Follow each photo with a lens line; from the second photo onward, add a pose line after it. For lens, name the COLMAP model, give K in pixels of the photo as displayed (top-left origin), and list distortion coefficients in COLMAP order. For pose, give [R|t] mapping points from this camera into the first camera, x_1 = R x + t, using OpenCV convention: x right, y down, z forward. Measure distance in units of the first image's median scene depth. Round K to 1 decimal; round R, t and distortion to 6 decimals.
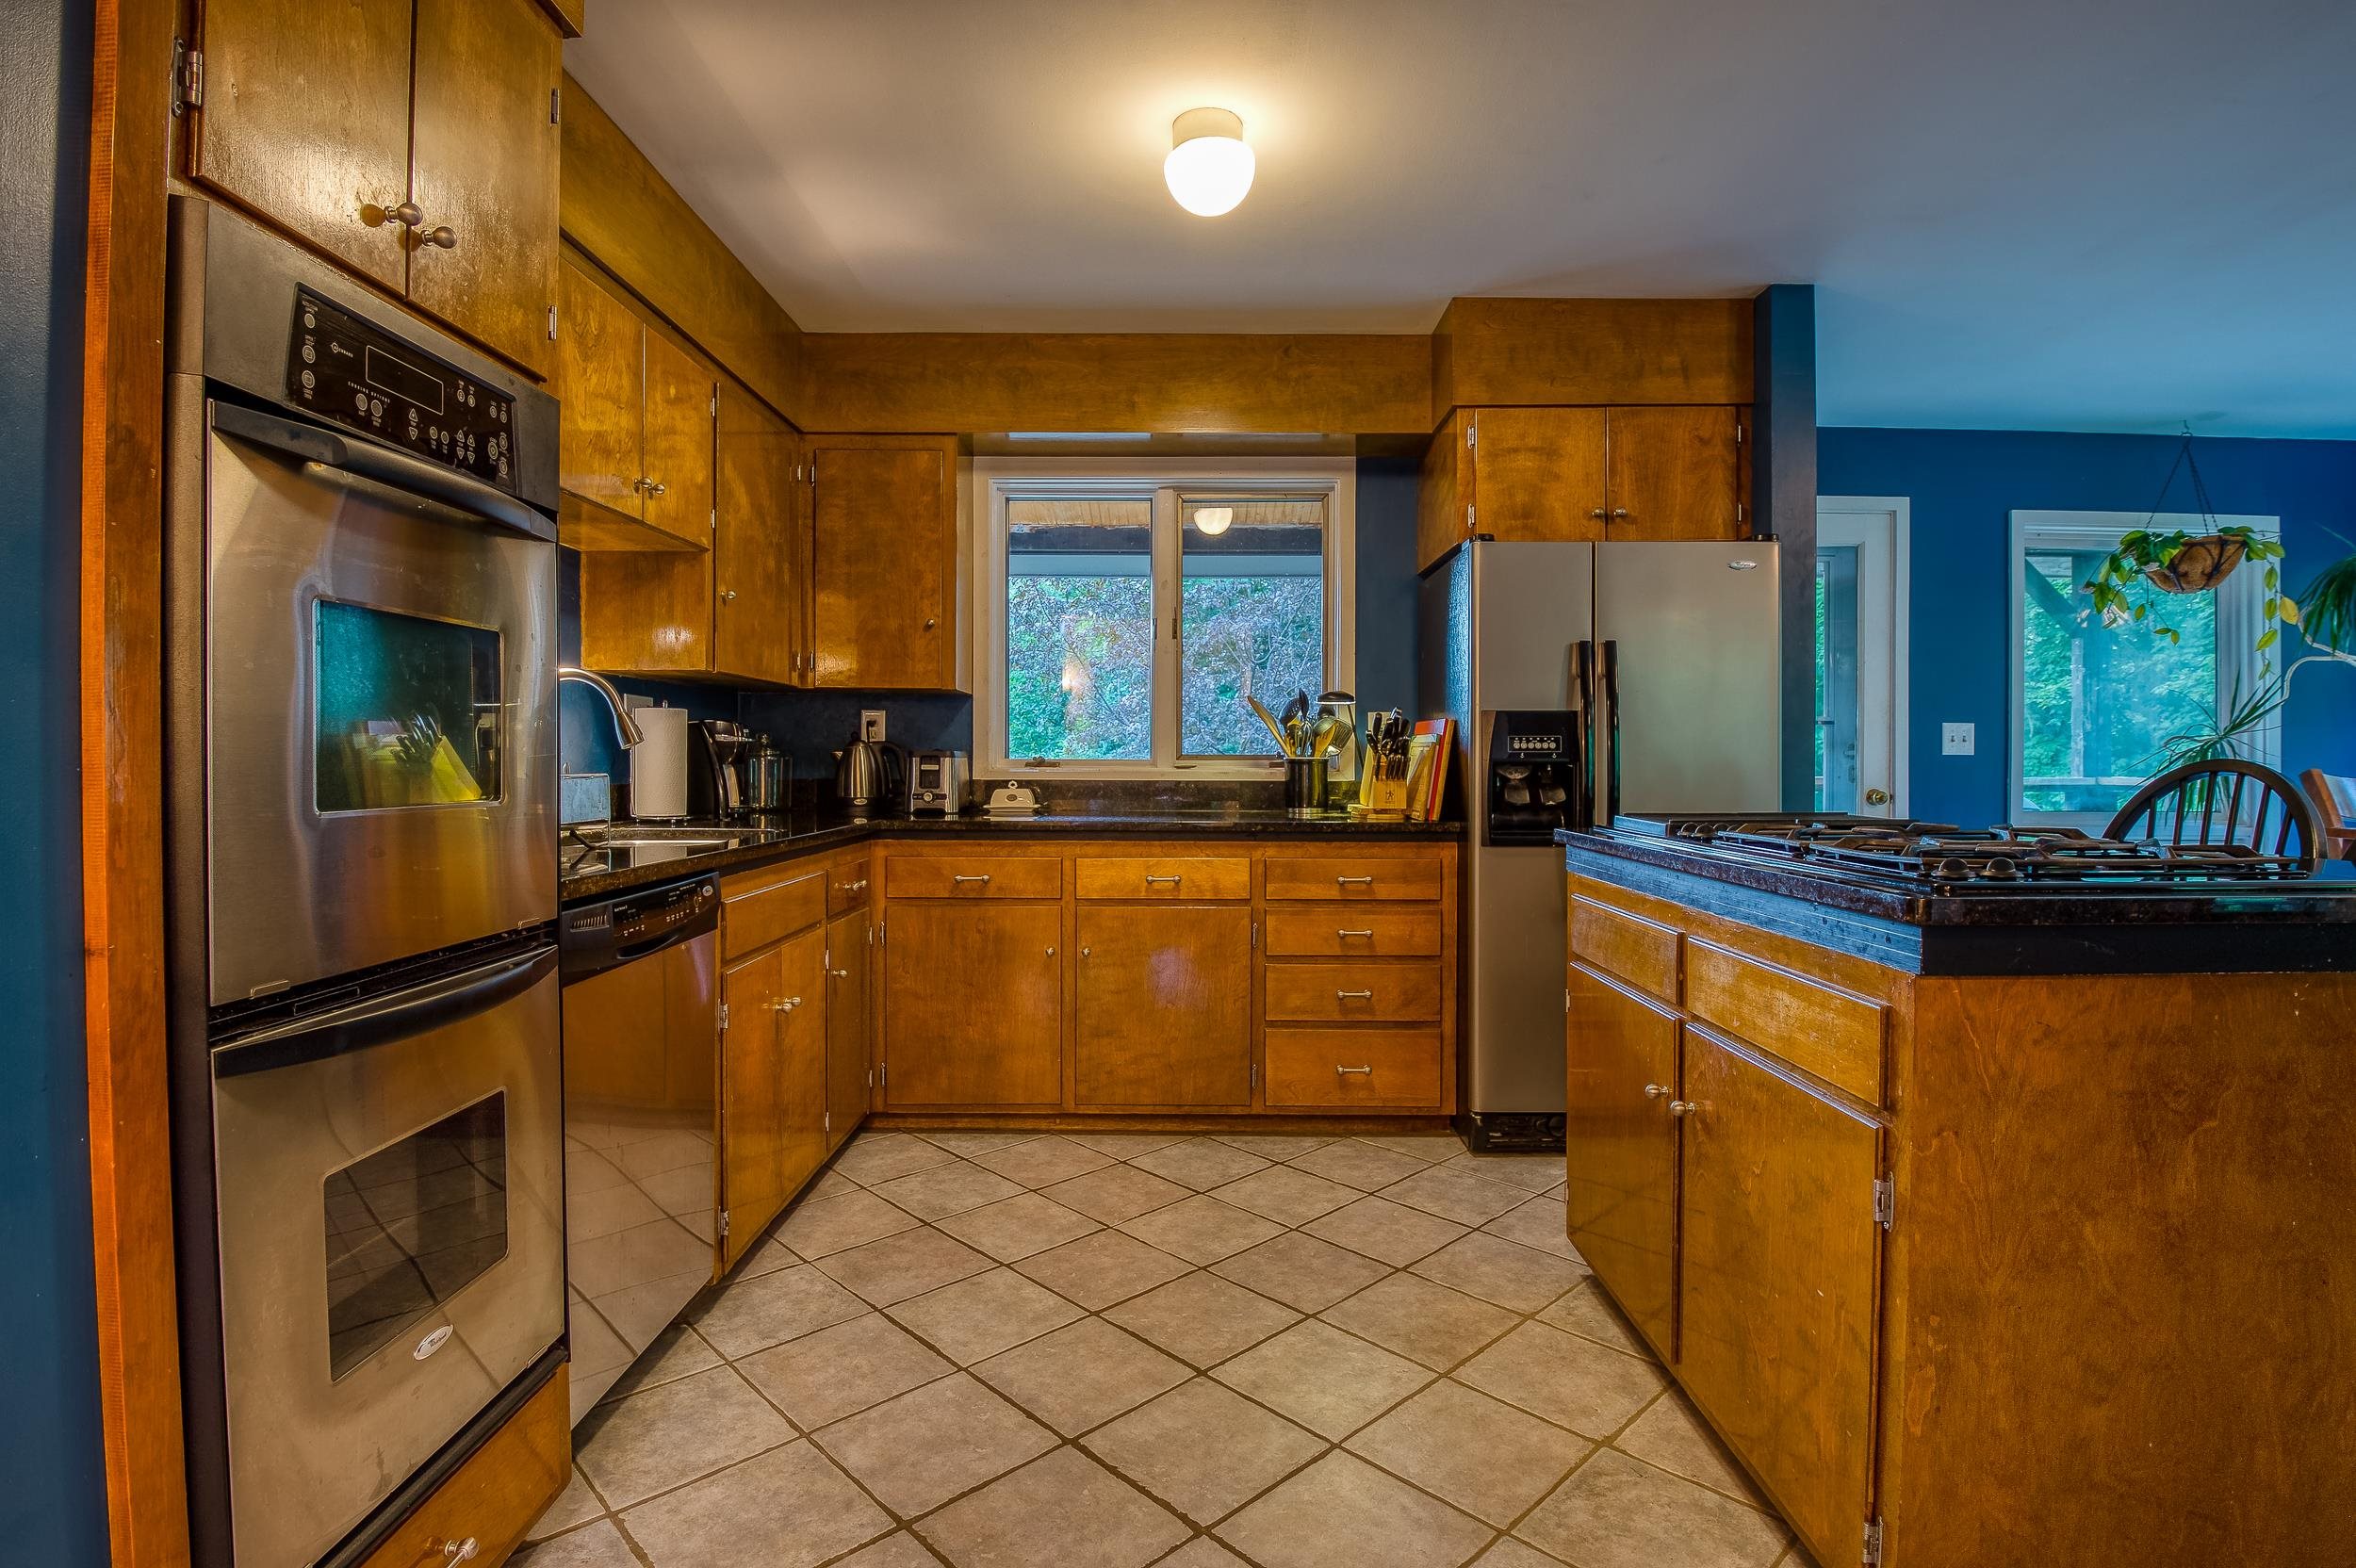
lens RADIAL K [[1120.4, 0, 1179.8], [0, 1120.4, 759.4], [0, 0, 1]] dist [0.013220, -0.036234]
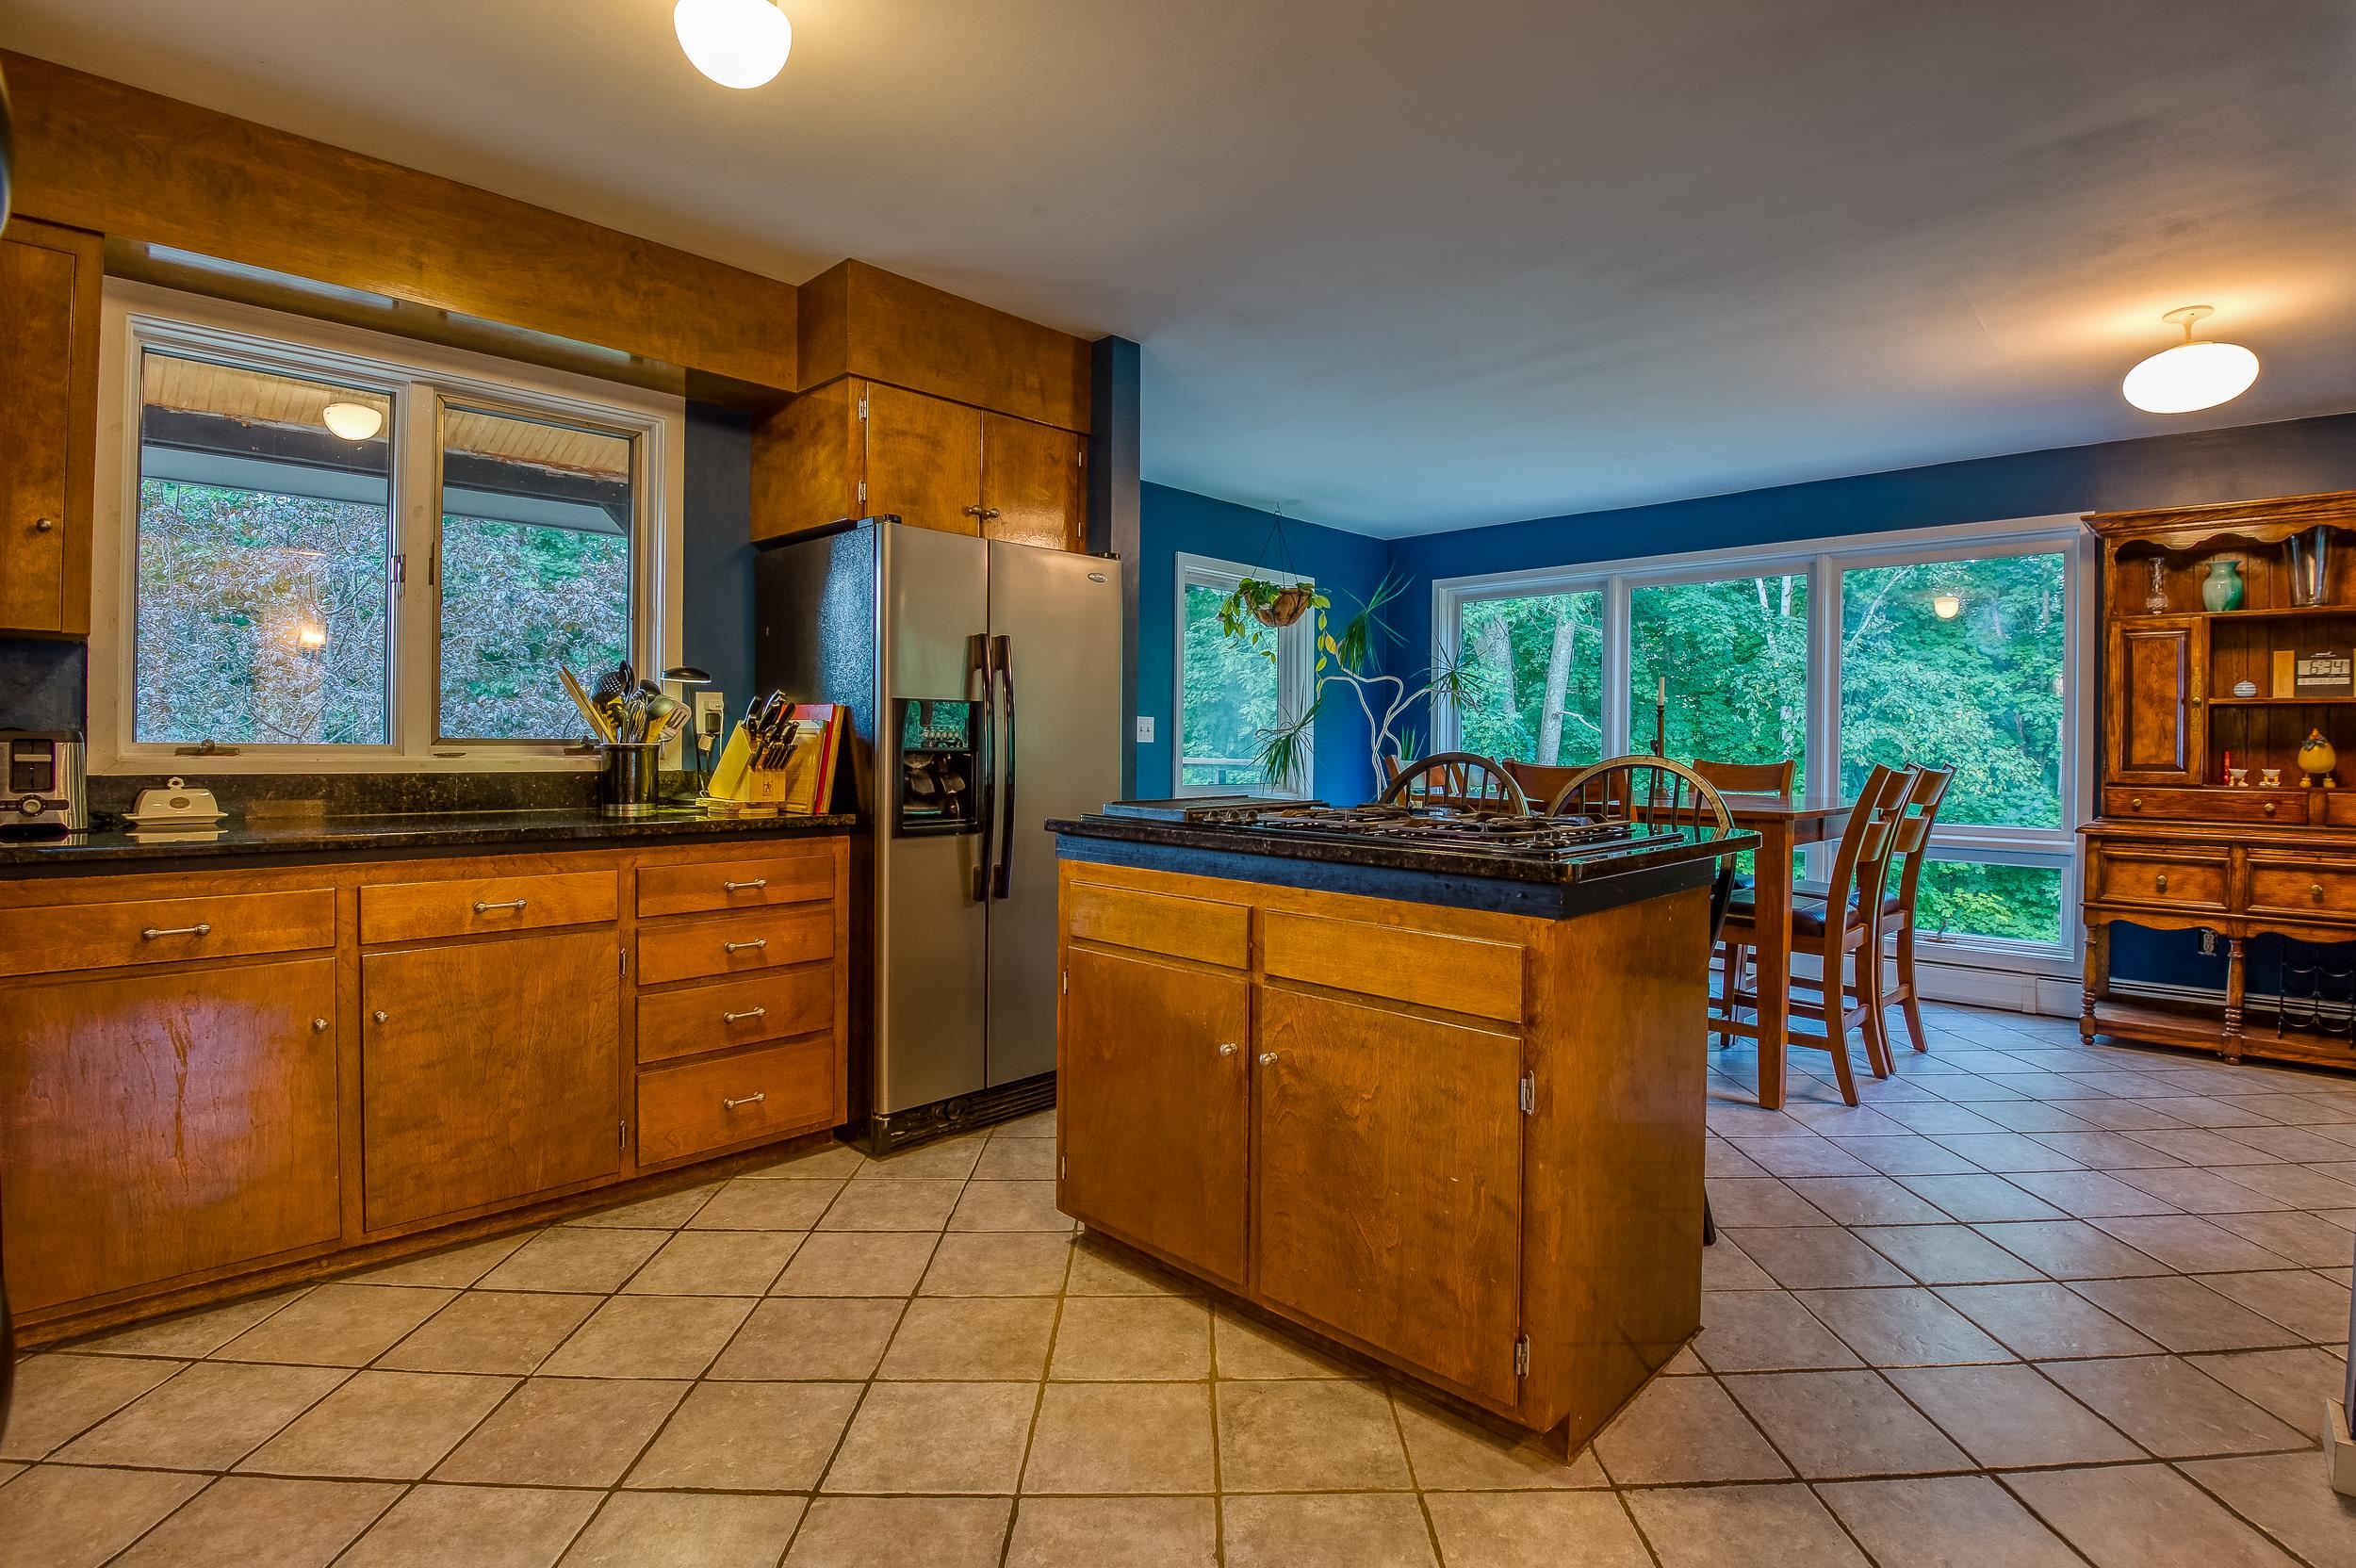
lens RADIAL K [[1109.1, 0, 1188.9], [0, 1109.1, 744.7], [0, 0, 1]] dist [-0.003291, -0.024785]
pose [[0.692024, 0.003683, 0.721865, -0.229041], [-0.007752, 0.999967, 0.002329, -0.007027], [-0.721833, -0.007208, 0.692030, 0.147115]]
